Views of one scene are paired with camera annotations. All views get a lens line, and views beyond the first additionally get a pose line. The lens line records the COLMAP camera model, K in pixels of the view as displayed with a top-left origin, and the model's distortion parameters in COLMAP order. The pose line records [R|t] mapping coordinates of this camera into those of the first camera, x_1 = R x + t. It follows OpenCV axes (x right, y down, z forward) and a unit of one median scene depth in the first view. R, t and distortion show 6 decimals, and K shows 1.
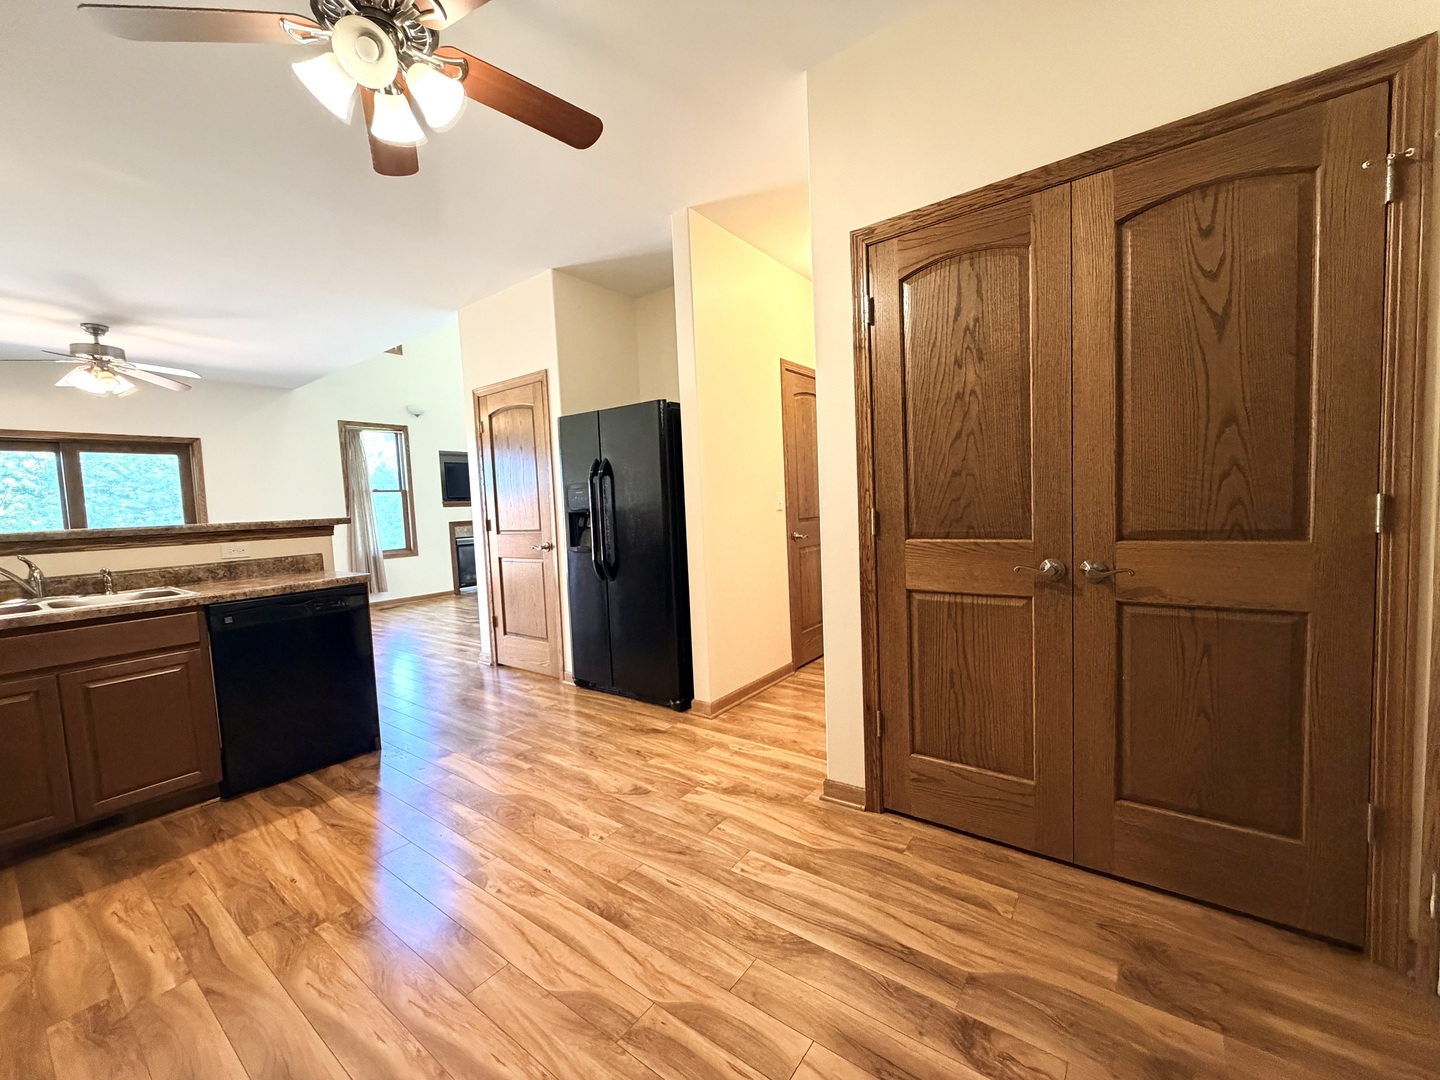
lens RADIAL K [[575.1, 0, 718.3], [0, 575.1, 540.7], [0, 0, 1]] dist [0.001047, -0.000048]
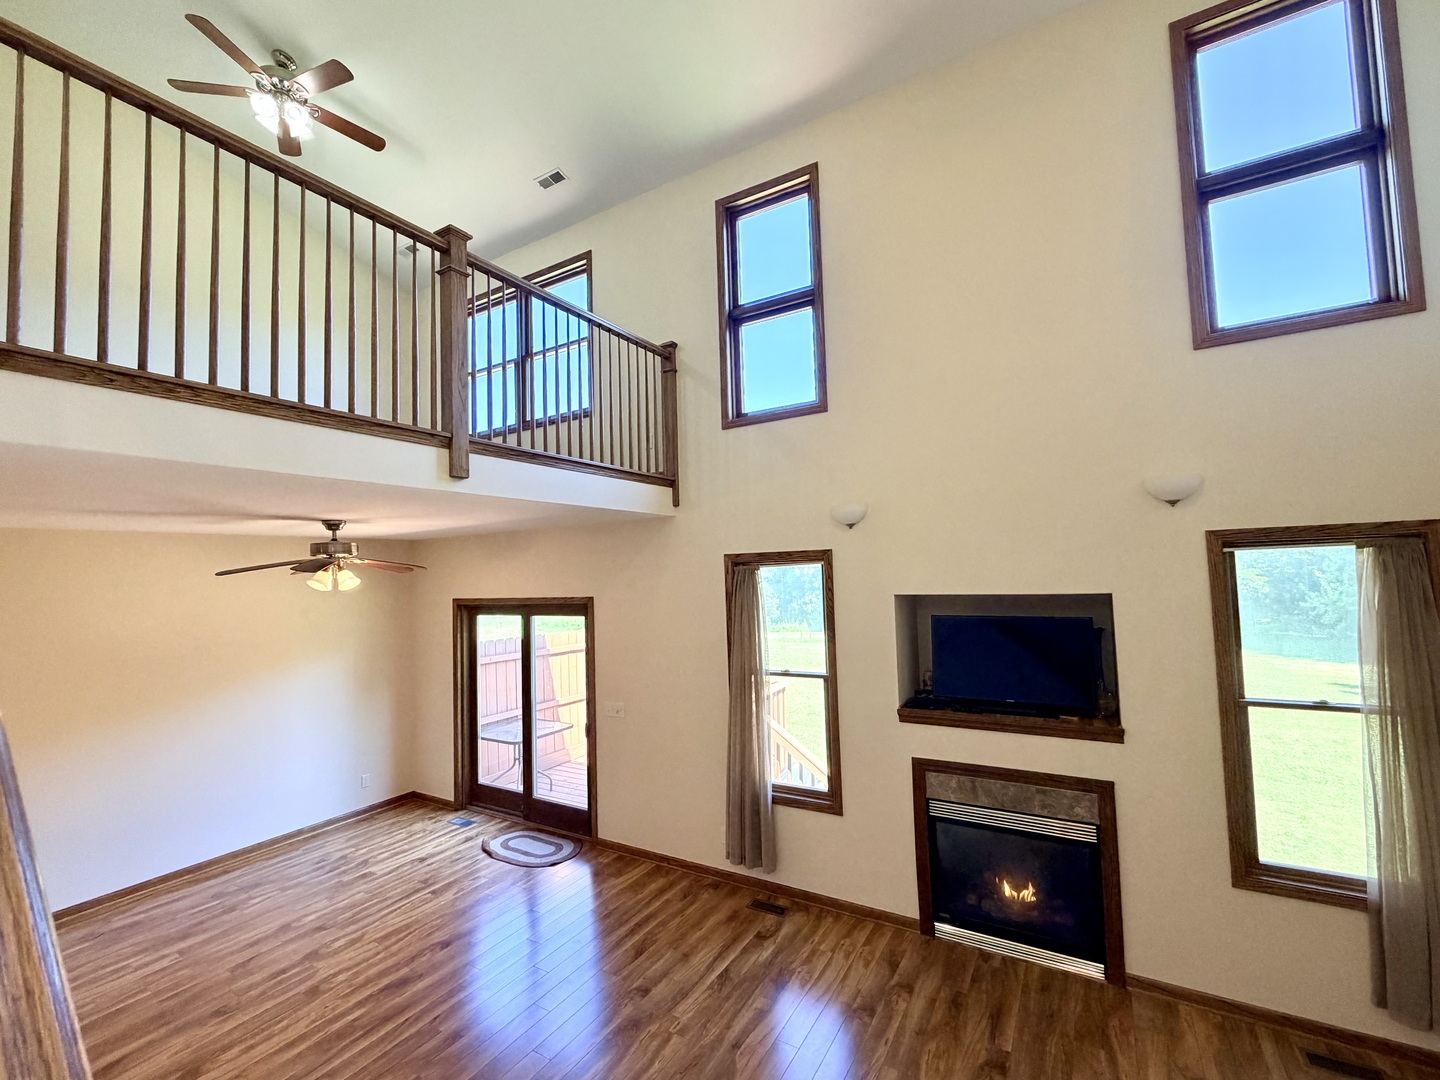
lens RADIAL K [[621.6, 0, 720.0], [0, 621.6, 540.0], [0, 0, 1]] dist [0.001495, 0.000348]
pose [[0.100715, -0.016103, -0.994785, -0.025641], [-0.040191, 0.998987, -0.020240, -0.413637], [0.994103, 0.042020, 0.099966, 1.817531]]
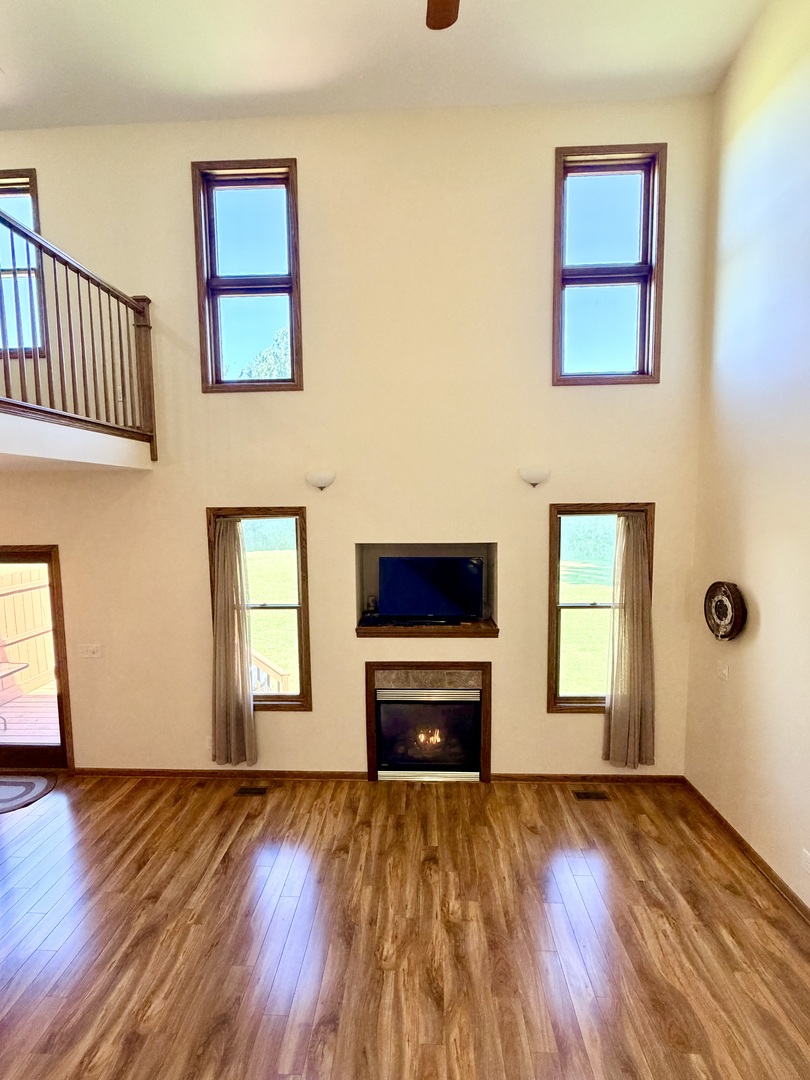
lens RADIAL K [[466.2, 0, 399.1], [0, 466.2, 539.3], [0, 0, 1]] dist [0.001495, 0.000348]
pose [[0.564865, 0.106989, -0.818218, -0.152720], [-0.067517, 0.994227, 0.083393, -0.457055], [0.822417, 0.008138, 0.568827, 1.709664]]
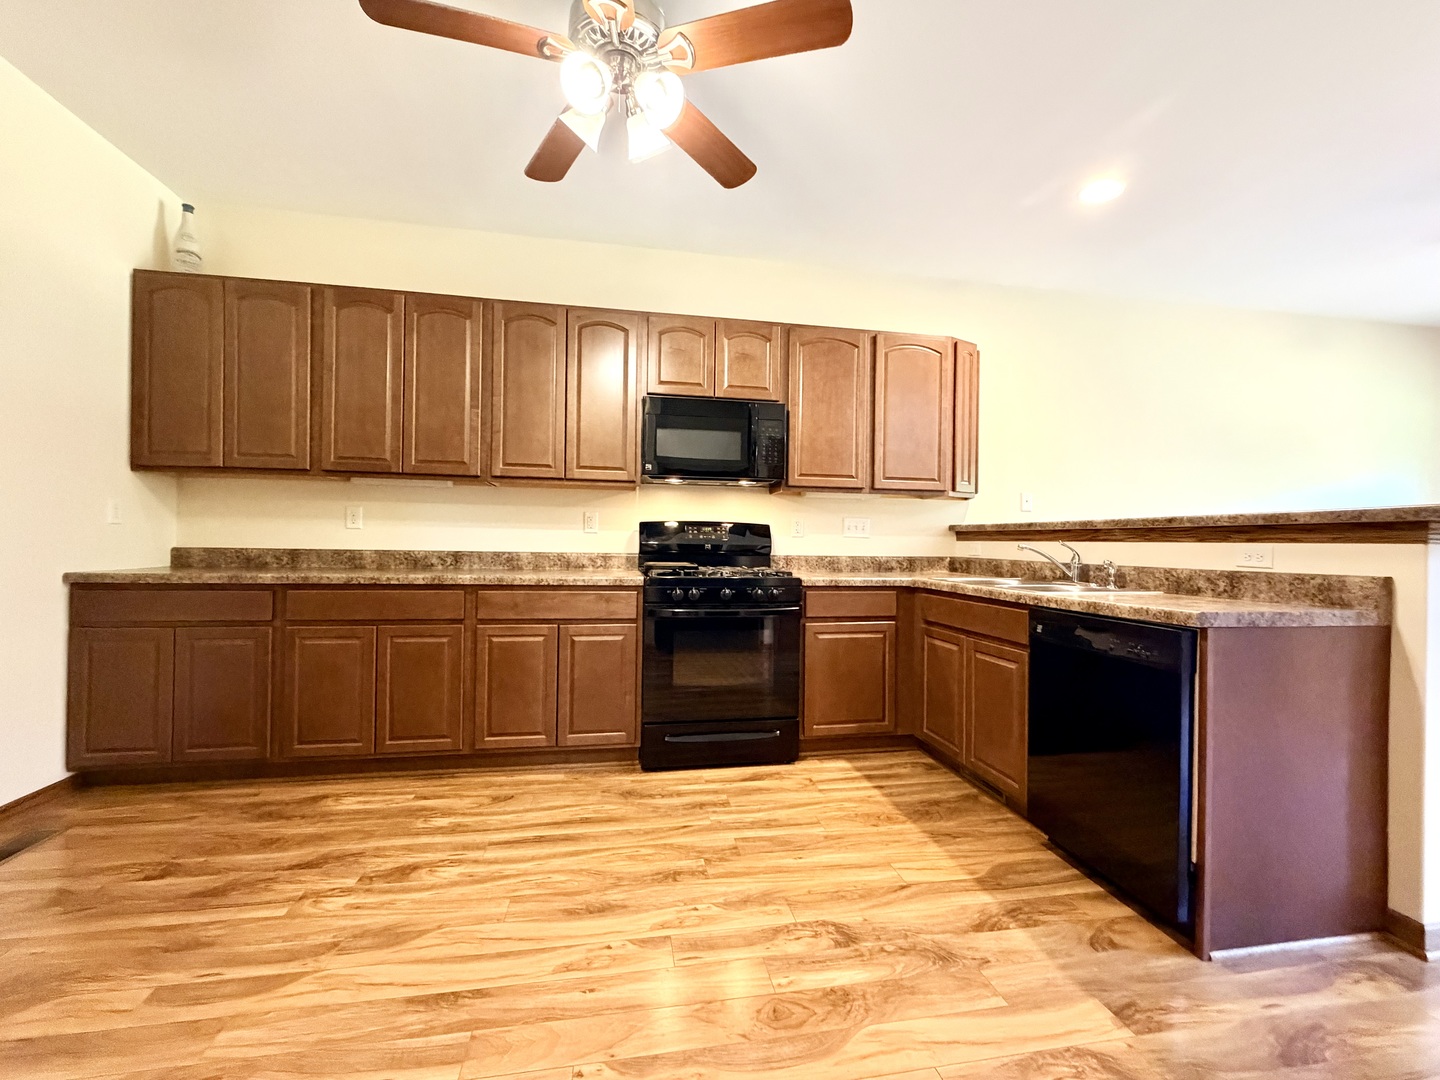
lens RADIAL K [[602.3, 0, 722.7], [0, 602.3, 542.2], [0, 0, 1]] dist [-0.001207, -0.000251]
pose [[-0.679704, 0.033864, -0.732705, 0.062954], [-0.033418, 0.996467, 0.077055, -0.025535], [0.732725, 0.076860, -0.676170, 0.827722]]
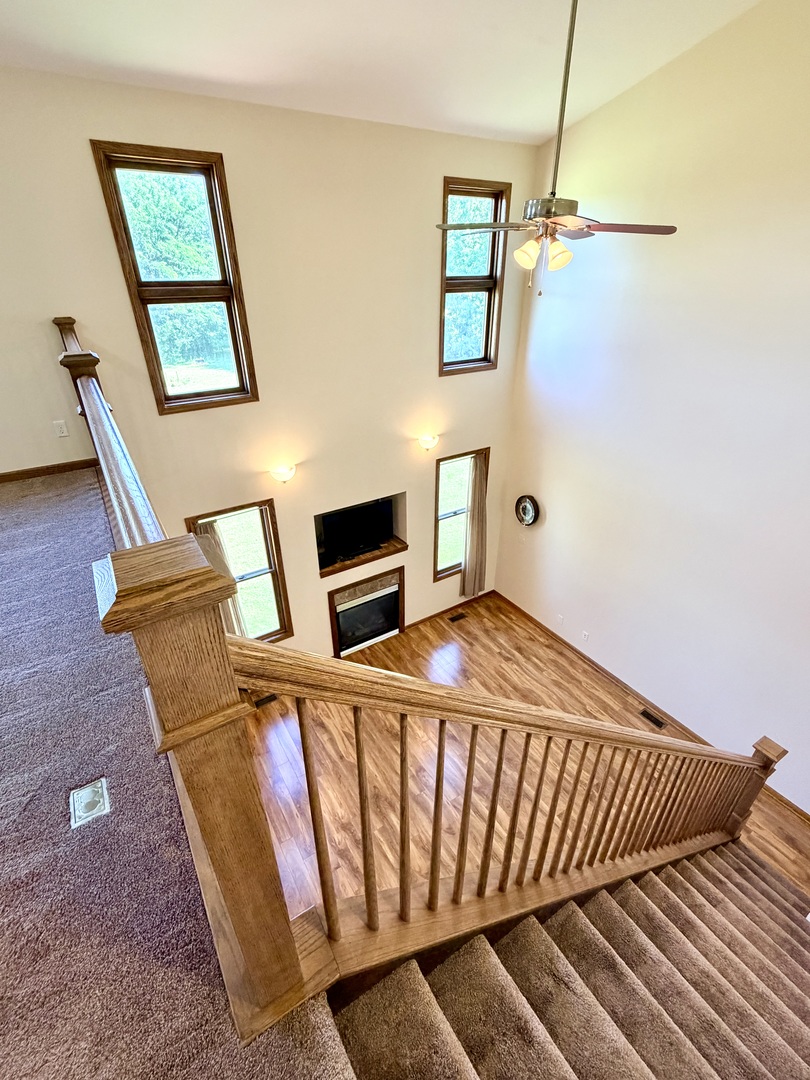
lens RADIAL K [[497.7, 0, 405.0], [0, 497.7, 540.0], [0, 0, 1]] dist [-0.001955, -0.000499]
pose [[0.936894, 0.206118, -0.282391, -0.410240], [-0.061759, 0.892594, 0.446611, -0.954708], [0.344115, -0.400987, 0.848996, 1.061939]]
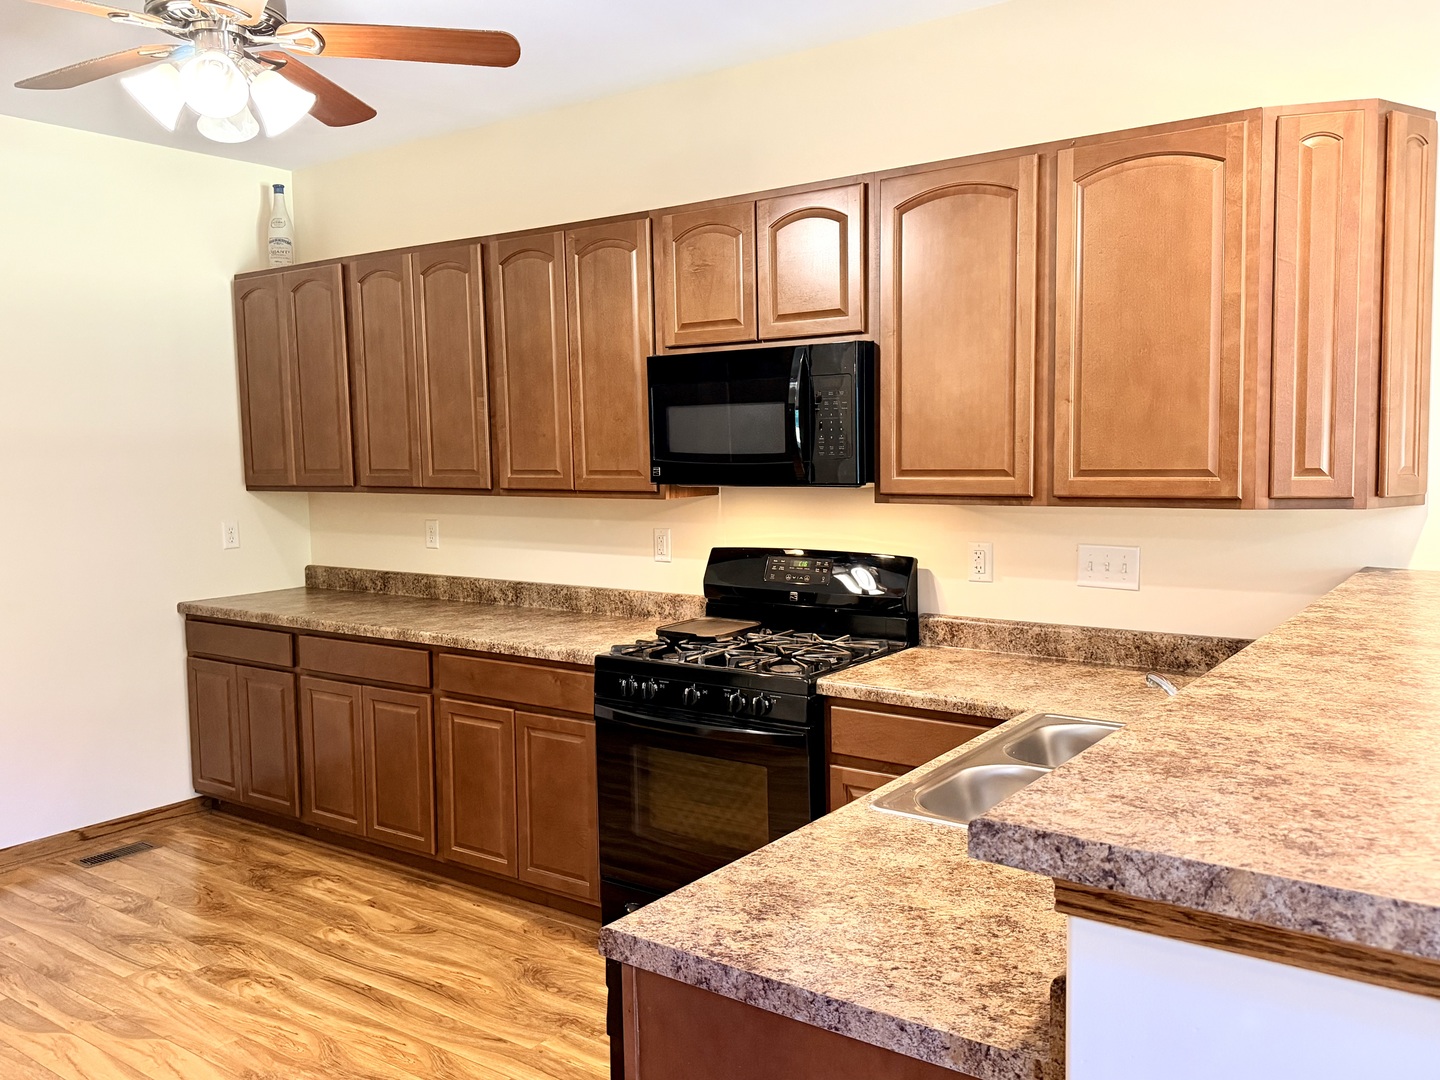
lens RADIAL K [[1180.4, 0, 720.0], [0, 1180.4, 540.0], [0, 0, 1]] dist [0.033048, -0.062843]
pose [[-0.997911, 0.061660, -0.019260, -0.516655], [0.058131, 0.987195, 0.148547, -0.149783], [0.028173, 0.147117, -0.988718, 1.185822]]
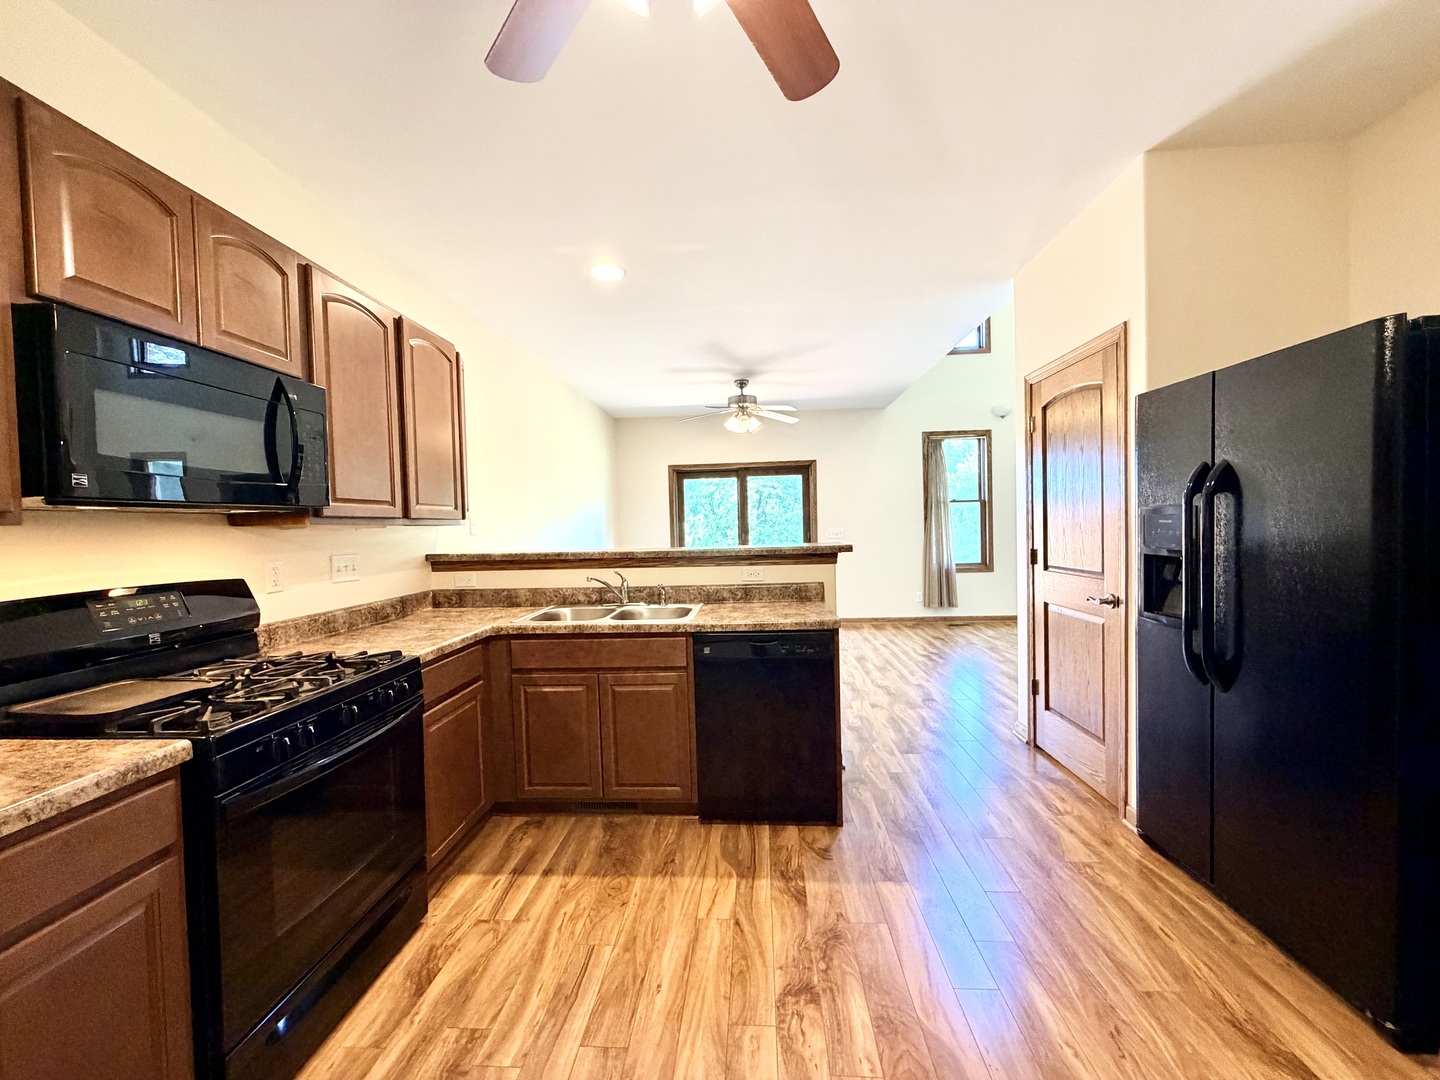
lens RADIAL K [[575.1, 0, 718.3], [0, 575.1, 540.7], [0, 0, 1]] dist [0.001047, -0.000048]
pose [[0.543584, 0.052421, -0.837716, -0.001771], [-0.052741, 0.998209, 0.028241, -0.056010], [0.837696, 0.028831, 0.545375, 0.306020]]
